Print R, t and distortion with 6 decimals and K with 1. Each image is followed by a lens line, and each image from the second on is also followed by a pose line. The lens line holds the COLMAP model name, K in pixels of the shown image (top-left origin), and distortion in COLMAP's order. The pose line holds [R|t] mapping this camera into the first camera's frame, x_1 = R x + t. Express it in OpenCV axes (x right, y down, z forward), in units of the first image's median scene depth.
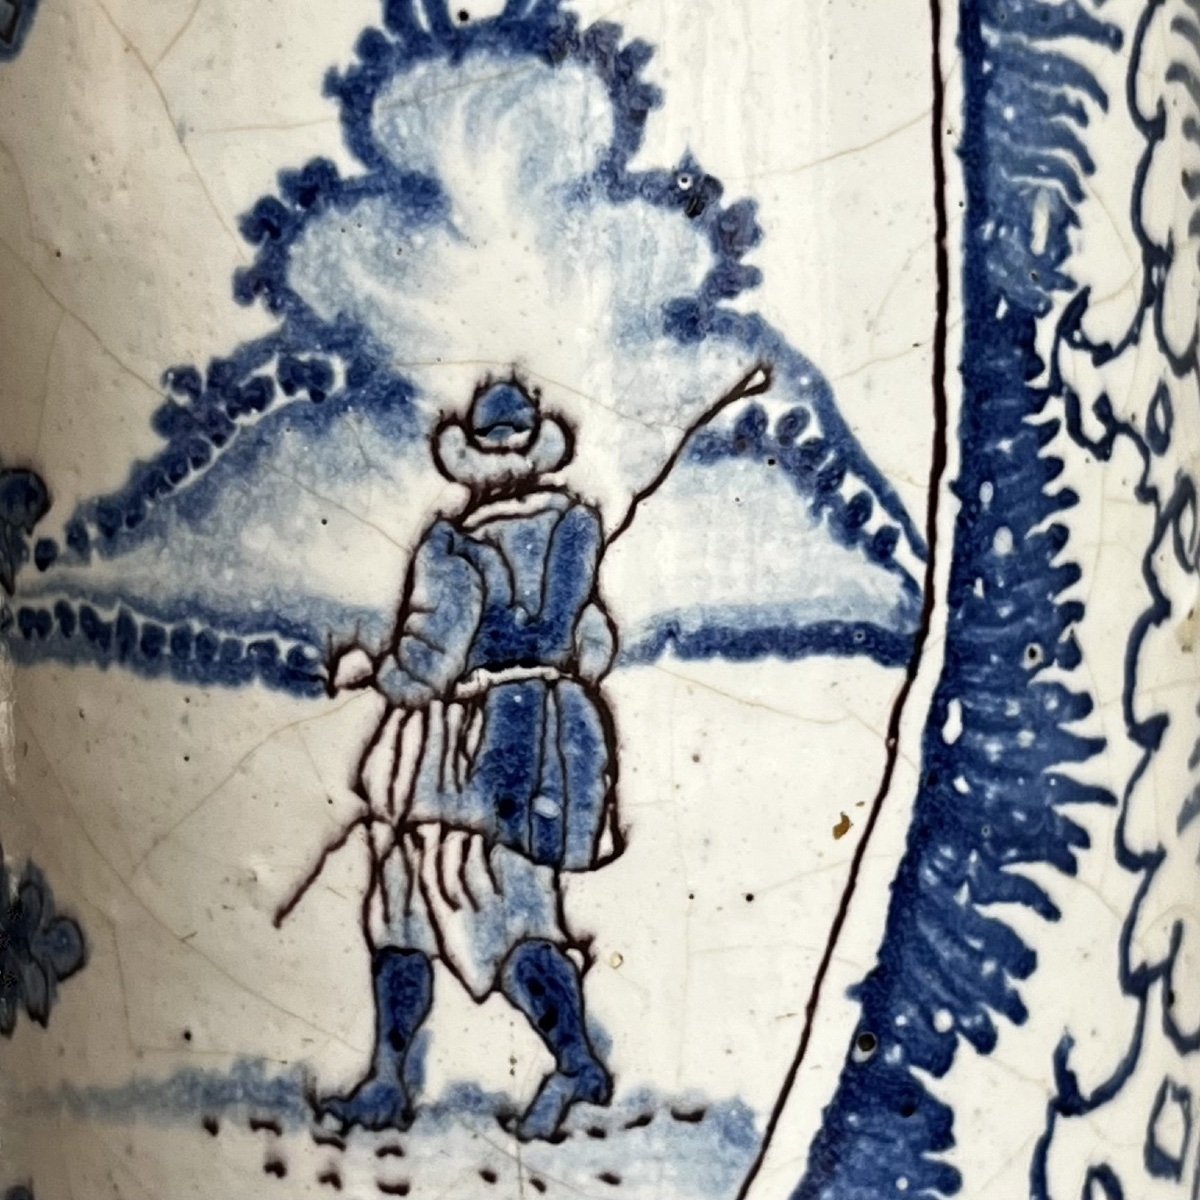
lens RADIAL K [[3456.6, 0, 600.0], [0, 3456.6, 600.0], [0, 0, 1]] dist [0.109543, -0.340002]
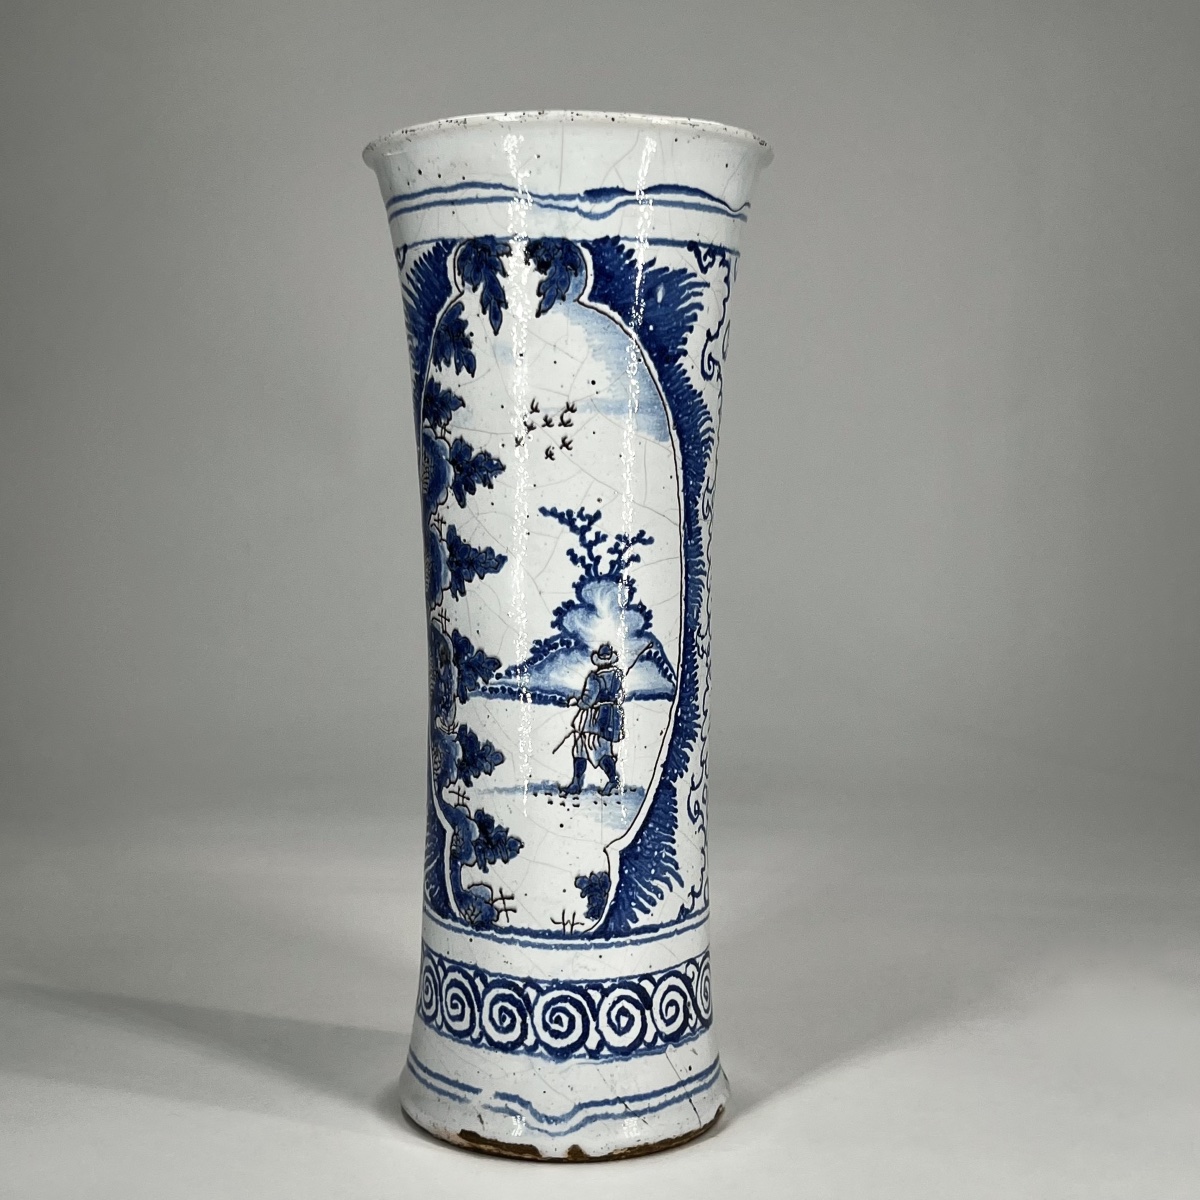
lens RADIAL K [[1706.1, 0, 600.7], [0, 1706.1, 630.7], [0, 0, 1]] dist [0.029725, 0.046190]
pose [[0.941900, 0.017159, 0.335454, -0.844576], [-0.022124, 0.999695, 0.010986, -0.108267], [-0.335163, -0.017769, 0.941993, -1.304011]]
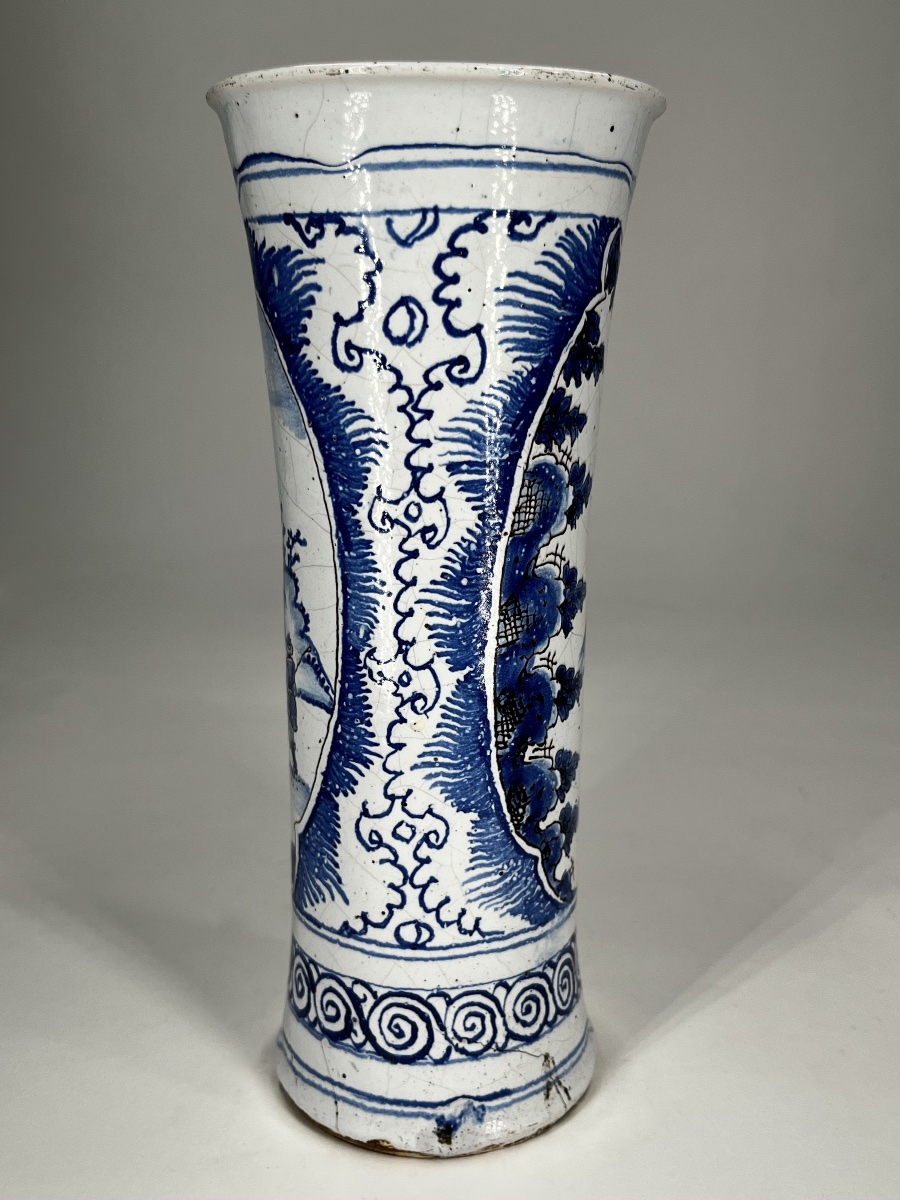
lens RADIAL K [[1240.0, 0, 458.3], [0, 1240.0, 615.1], [0, 0, 1]] dist [0.082856, -0.468179]
pose [[0.436744, 0.276666, -0.855985, 1.584804], [-0.081419, 0.959784, 0.268673, -0.583521], [0.895894, -0.047647, 0.441706, 0.407935]]
